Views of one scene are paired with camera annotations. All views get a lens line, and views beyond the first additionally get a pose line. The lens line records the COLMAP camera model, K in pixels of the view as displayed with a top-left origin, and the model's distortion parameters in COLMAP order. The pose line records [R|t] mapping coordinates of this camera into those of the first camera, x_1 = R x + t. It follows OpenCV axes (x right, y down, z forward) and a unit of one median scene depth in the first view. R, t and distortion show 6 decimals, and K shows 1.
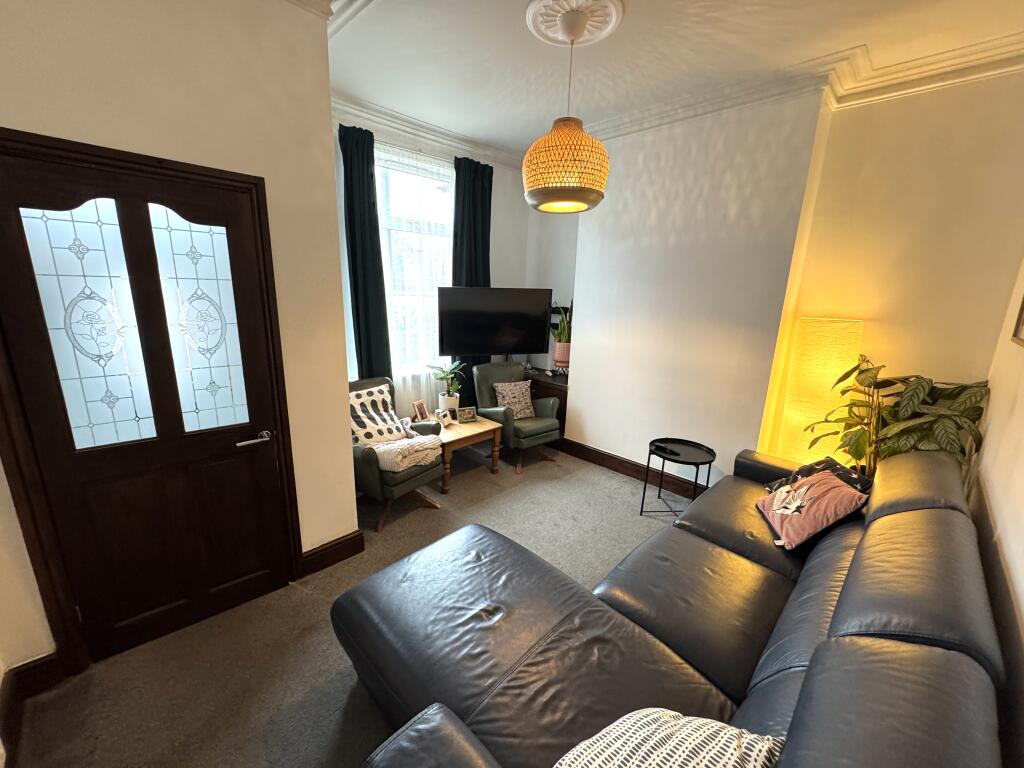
lens RADIAL K [[406.7, 0, 516.5], [0, 406.7, 384.3], [0, 0, 1]] dist [-0.003781, 0.000593]
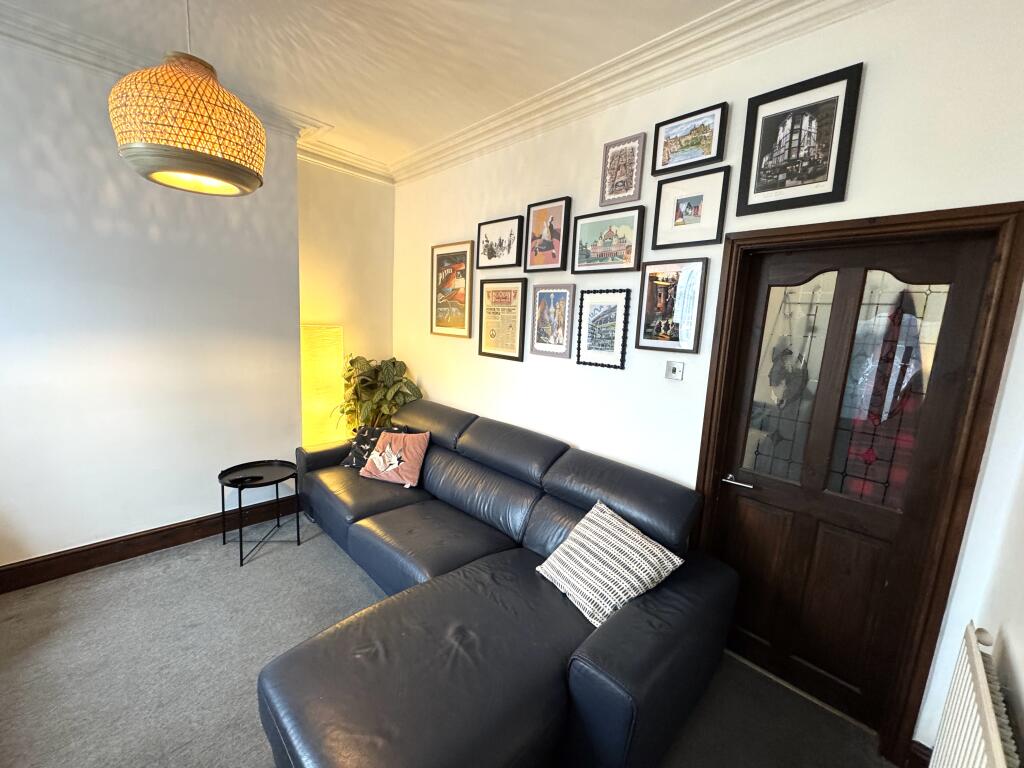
lens RADIAL K [[406.7, 0, 506.1], [0, 406.7, 383.5], [0, 0, 1]] dist [-0.003781, 0.000593]
pose [[0.006882, -0.179343, 0.983763, -0.428385], [0.177518, 0.968379, 0.175296, -0.089353], [-0.984094, 0.173429, 0.038501, 0.347045]]
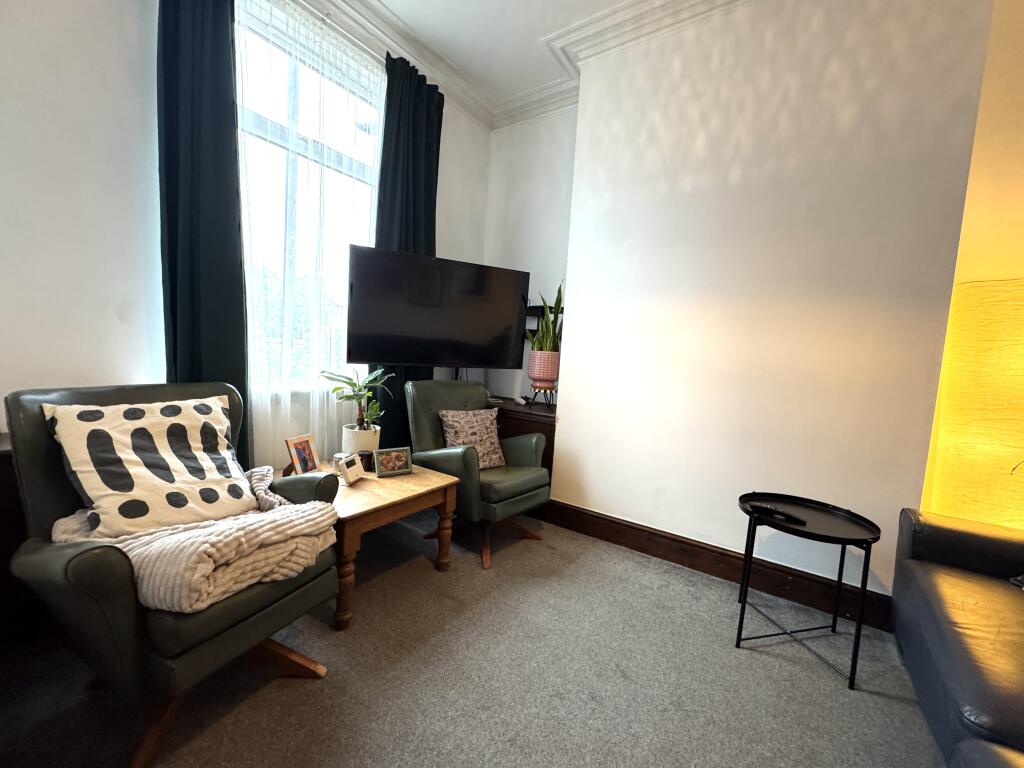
lens RADIAL K [[406.7, 0, 514.4], [0, 406.7, 385.9], [0, 0, 1]] dist [-0.003781, 0.000593]
pose [[0.984538, 0.014596, 0.174563, -0.065799], [0.010342, 0.989941, -0.141104, 0.059485], [-0.174867, 0.140728, 0.974483, 0.476417]]
